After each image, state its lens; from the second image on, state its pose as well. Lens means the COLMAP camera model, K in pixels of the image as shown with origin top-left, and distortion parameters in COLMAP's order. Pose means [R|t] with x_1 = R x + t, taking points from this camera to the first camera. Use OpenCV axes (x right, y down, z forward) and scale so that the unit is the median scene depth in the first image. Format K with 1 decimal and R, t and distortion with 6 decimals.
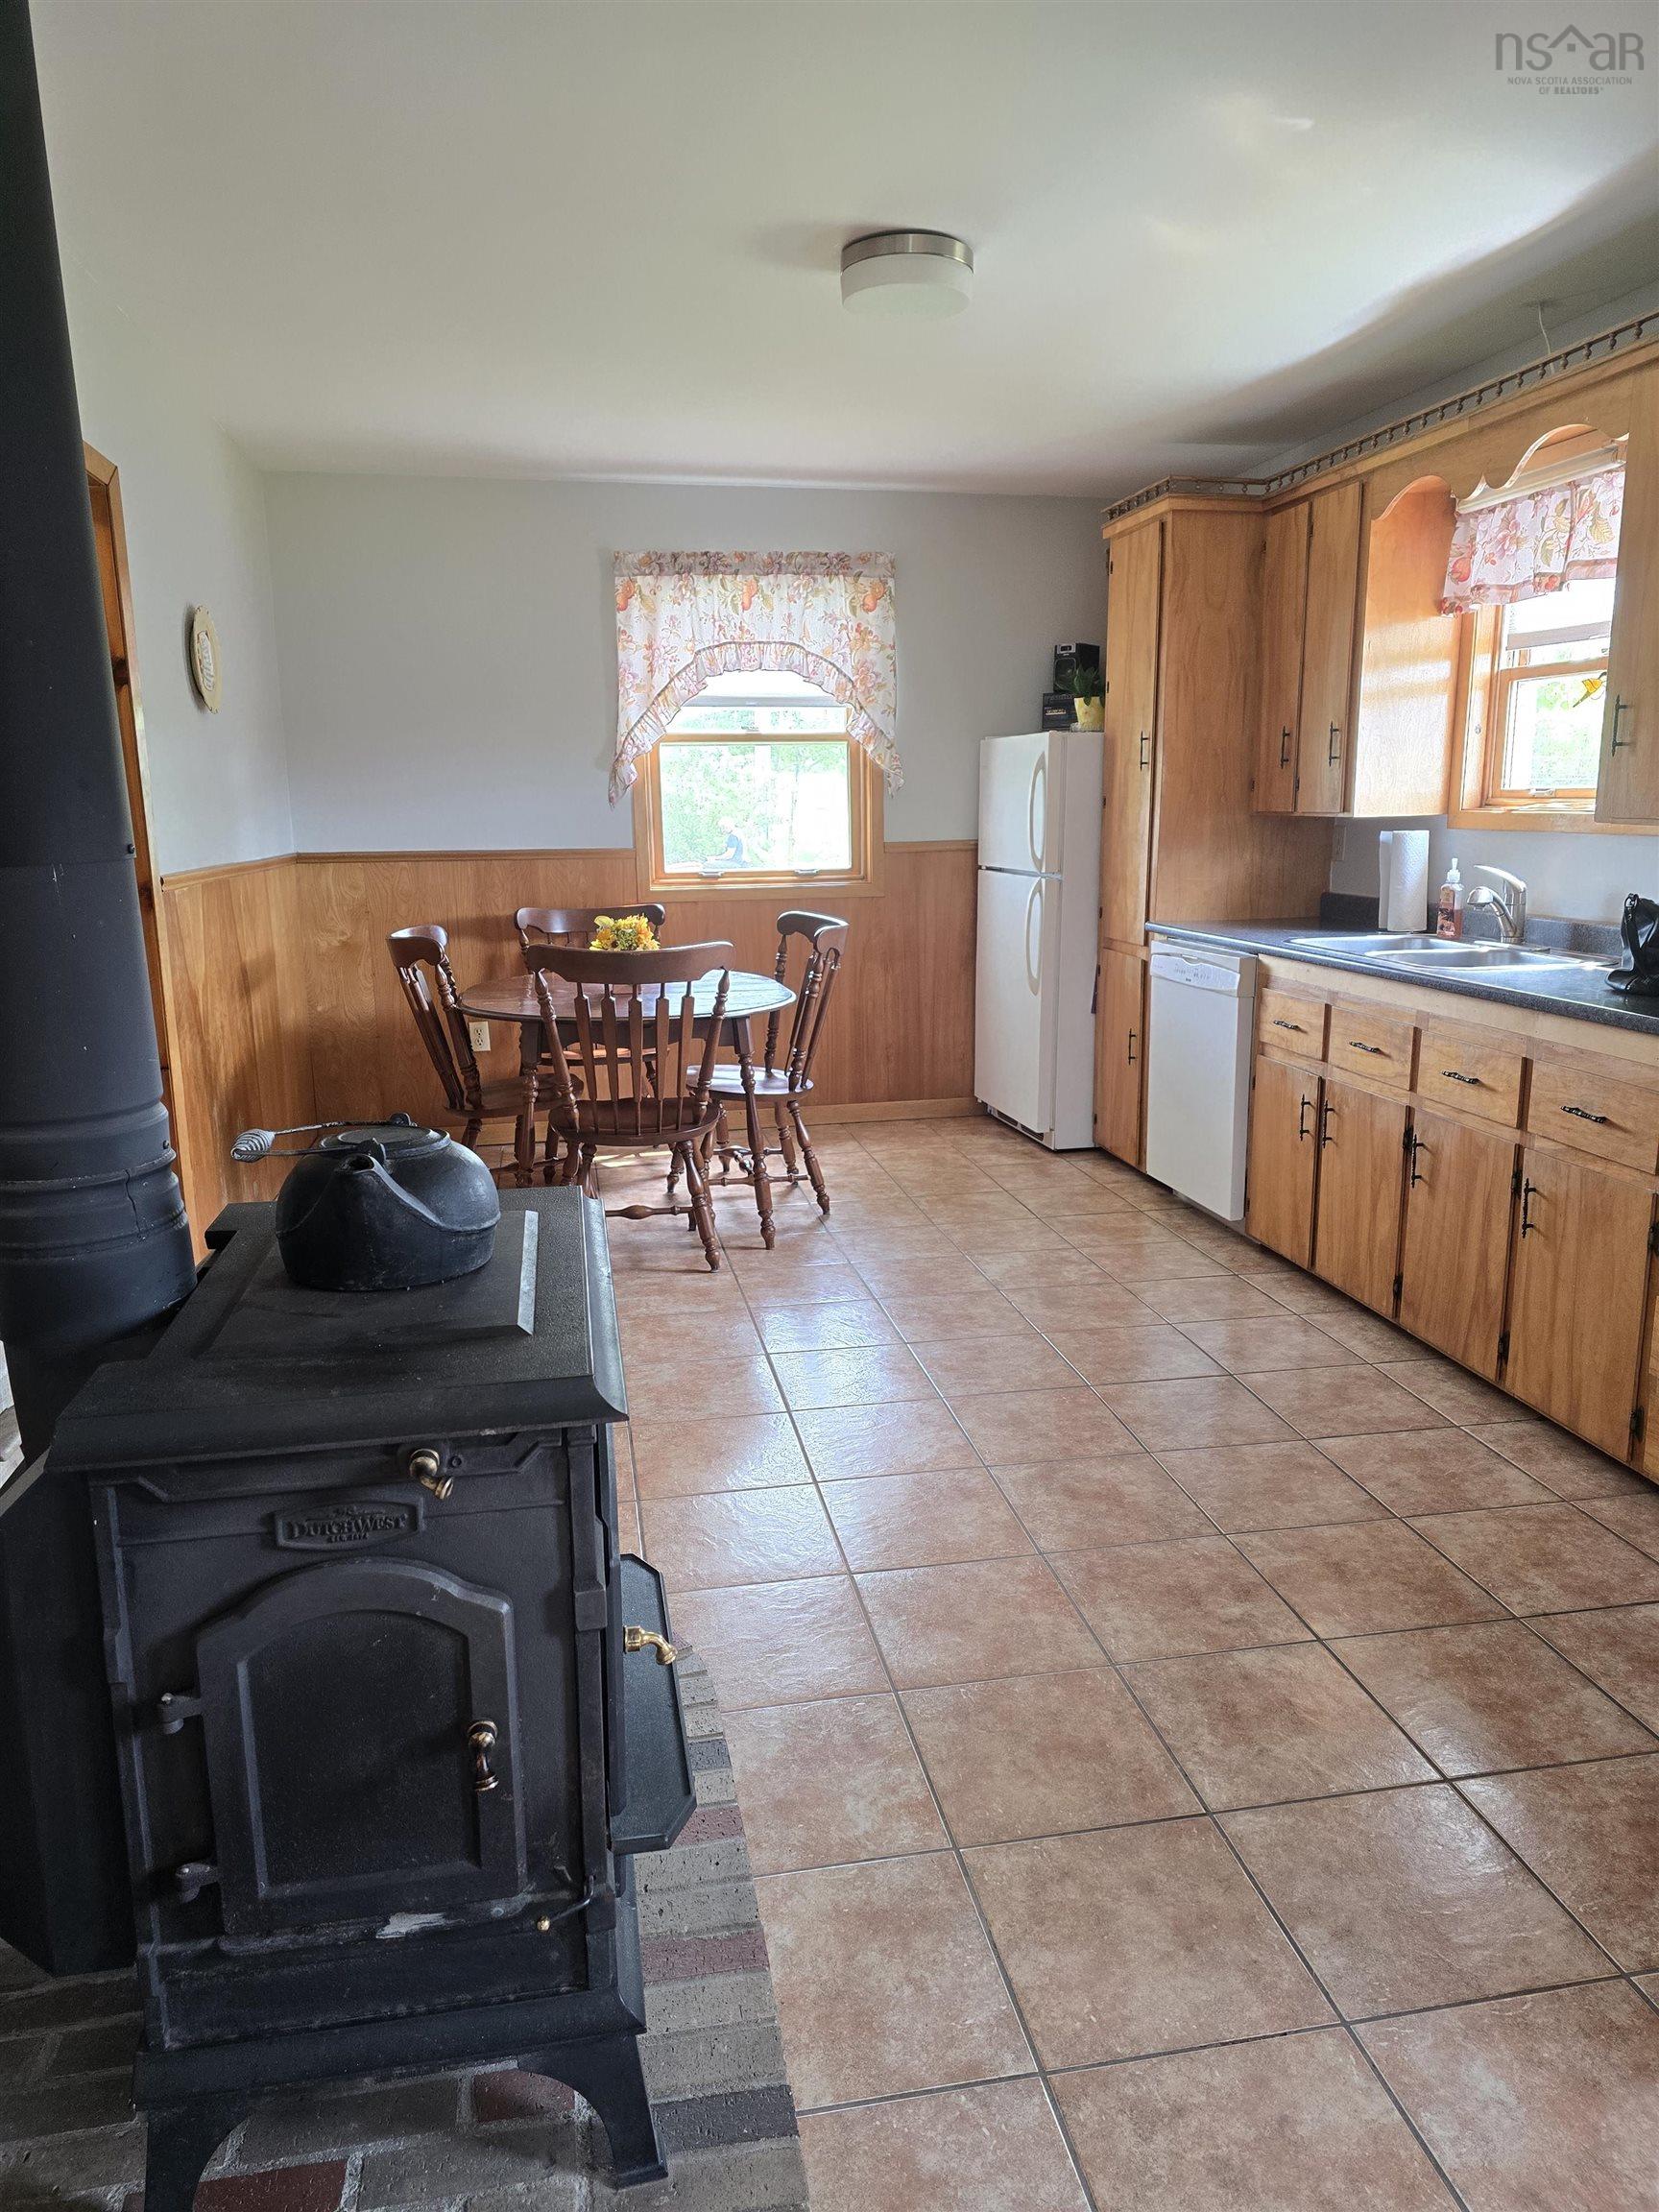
lens RADIAL K [[1474.8, 0, 837.1], [0, 1474.8, 1121.4], [0, 0, 1]] dist [0.071040, -0.072456]
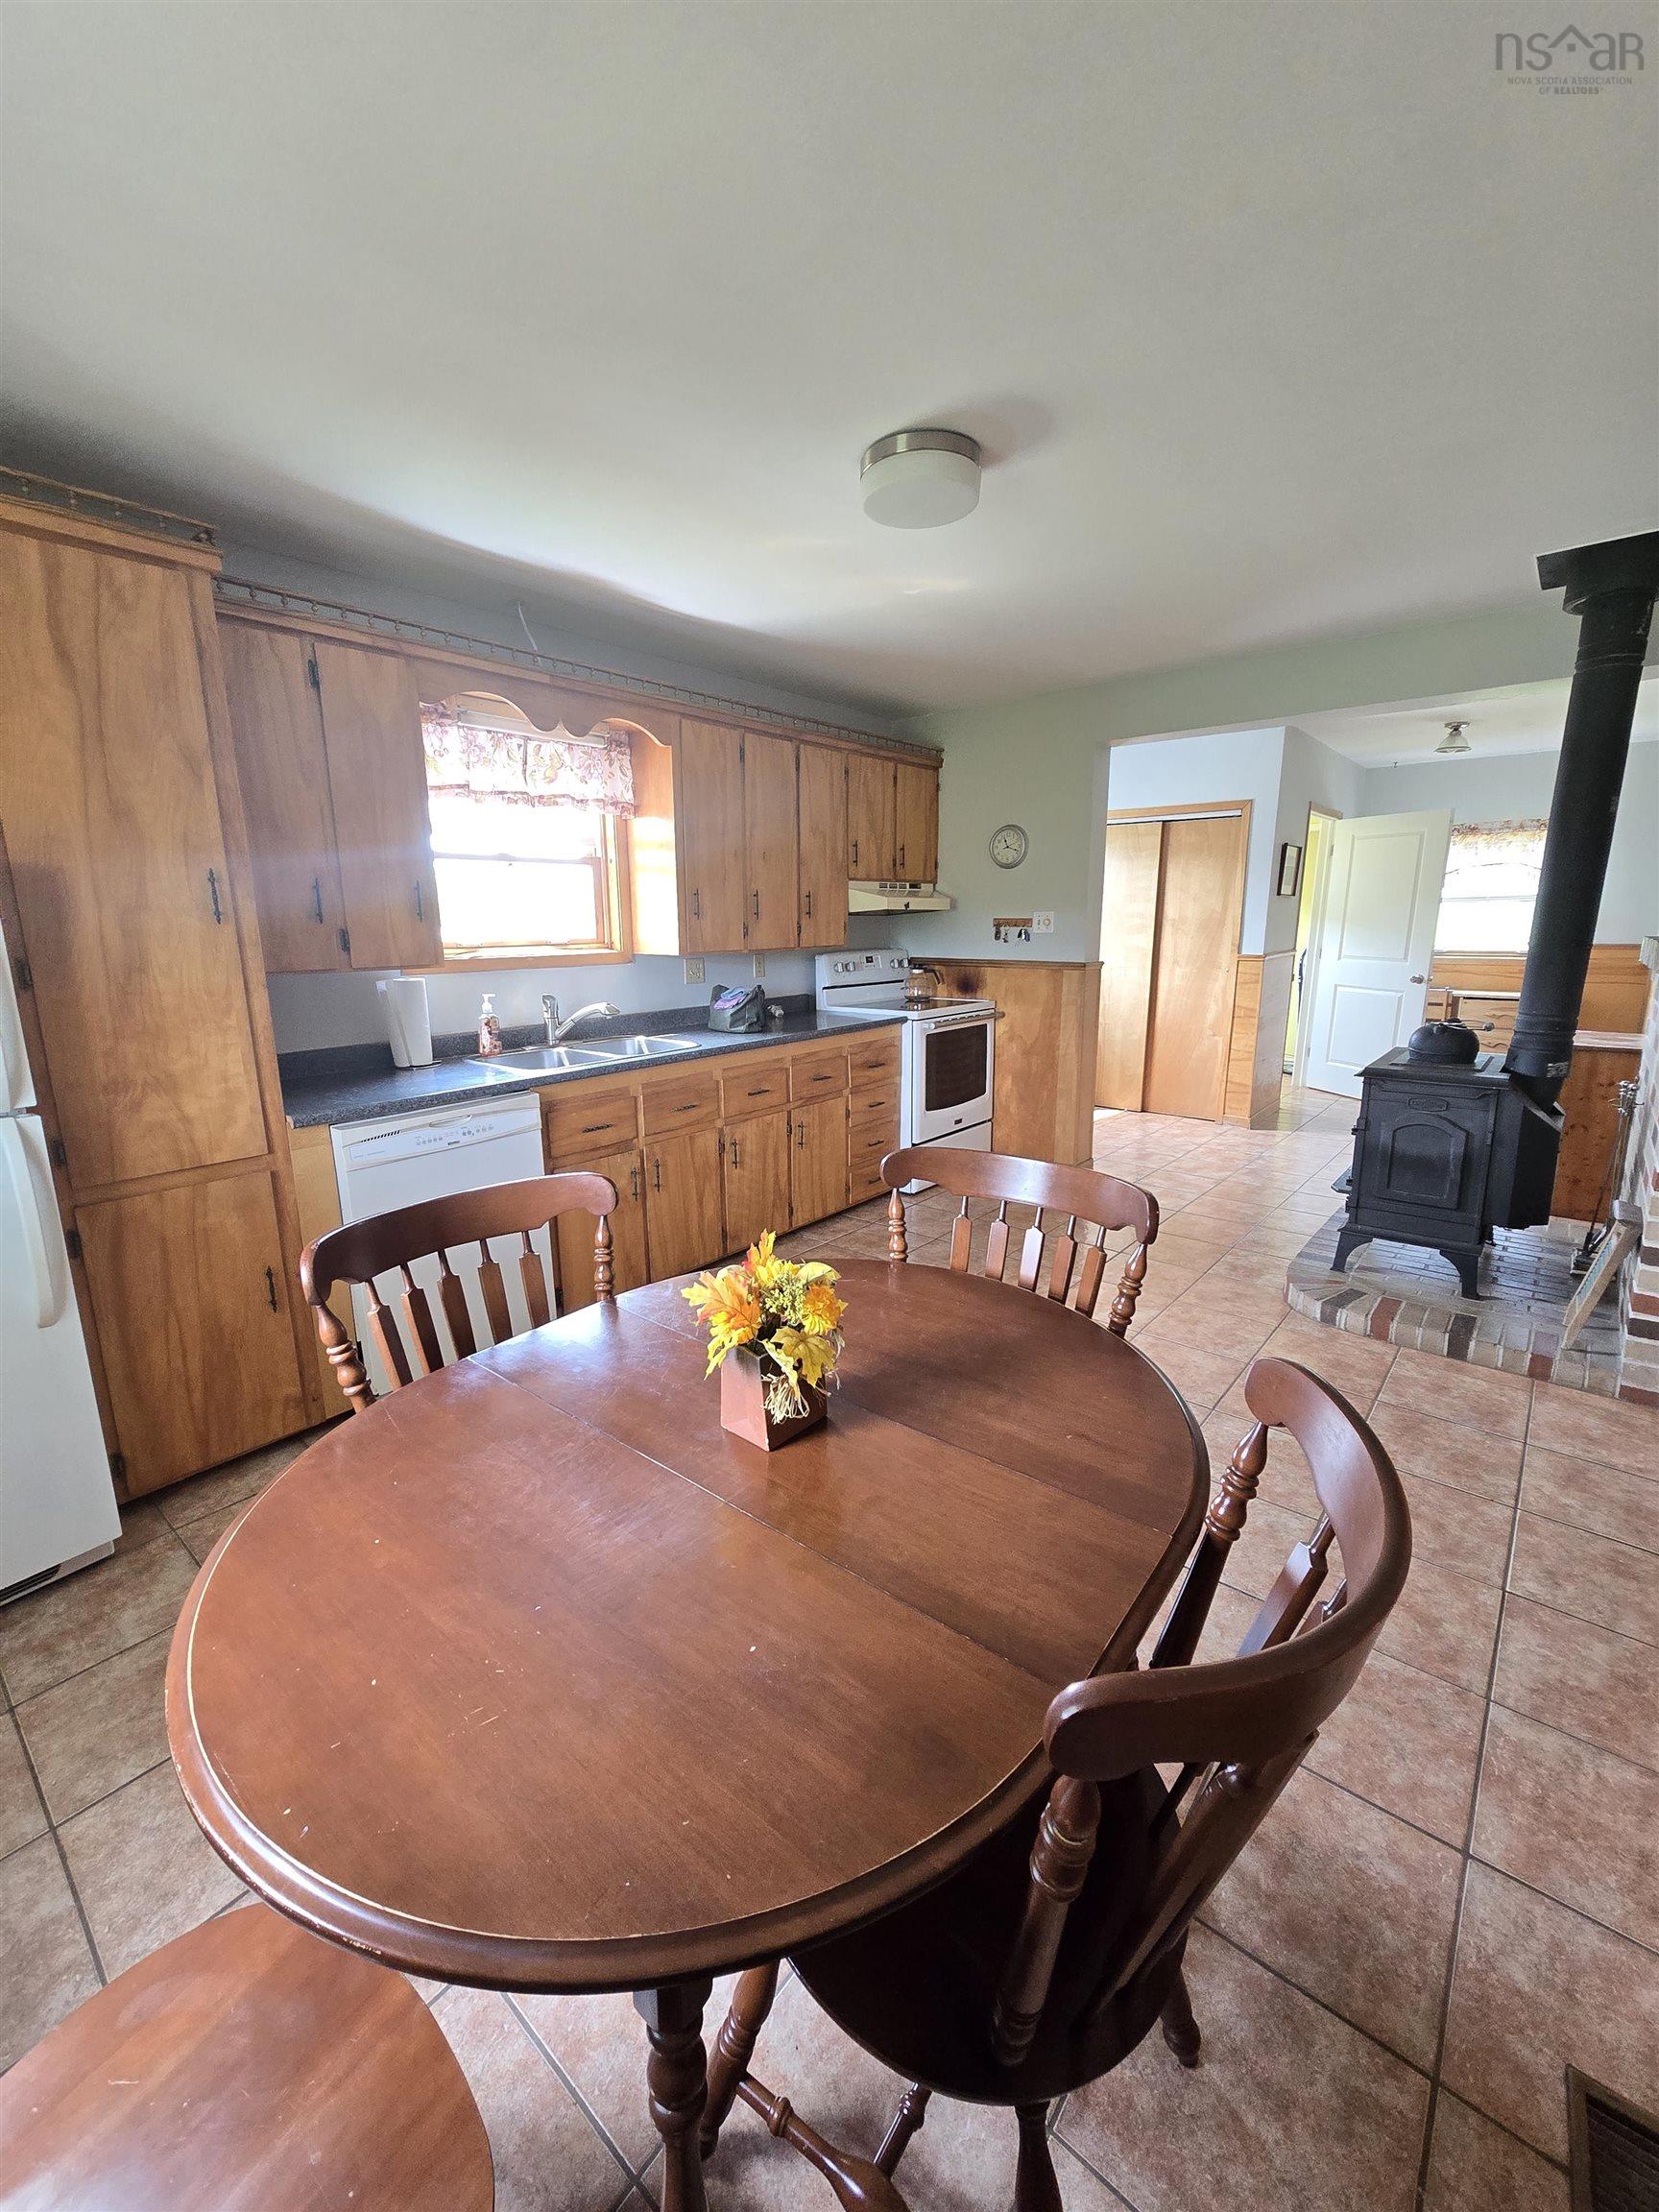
lens RADIAL K [[883.8, 0, 829.5], [0, 883.8, 1106.0], [0, 0, 1]] dist [-0.000586, -0.000121]
pose [[-0.620144, -0.152331, 0.769556, -0.310730], [0.183157, 0.925741, 0.330844, -0.234627], [-0.762808, 0.346120, -0.546192, 1.005723]]
